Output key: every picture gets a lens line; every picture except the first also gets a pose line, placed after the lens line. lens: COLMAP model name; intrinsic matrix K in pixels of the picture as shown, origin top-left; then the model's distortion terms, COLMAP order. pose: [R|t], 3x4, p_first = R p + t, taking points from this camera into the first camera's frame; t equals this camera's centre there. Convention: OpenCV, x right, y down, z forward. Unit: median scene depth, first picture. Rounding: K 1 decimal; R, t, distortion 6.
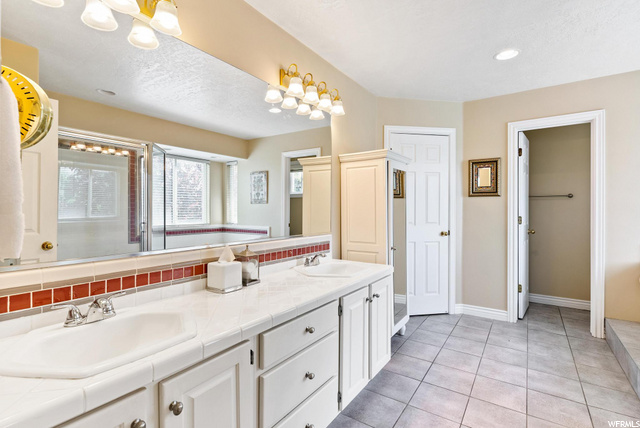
lens RADIAL K [[307.9, 0, 317.1], [0, 307.9, 212.6], [0, 0, 1]] dist [0.003147, 0.000791]
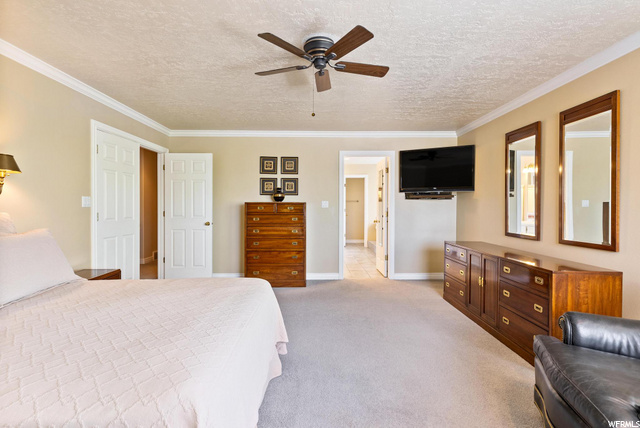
lens RADIAL K [[307.9, 0, 321.3], [0, 307.9, 210.2], [0, 0, 1]] dist [0.003147, 0.000791]
pose [[0.827474, -0.014062, 0.561328, -1.001149], [0.004941, 0.999830, 0.017764, -0.029376], [-0.561482, -0.011926, 0.827403, -1.086892]]
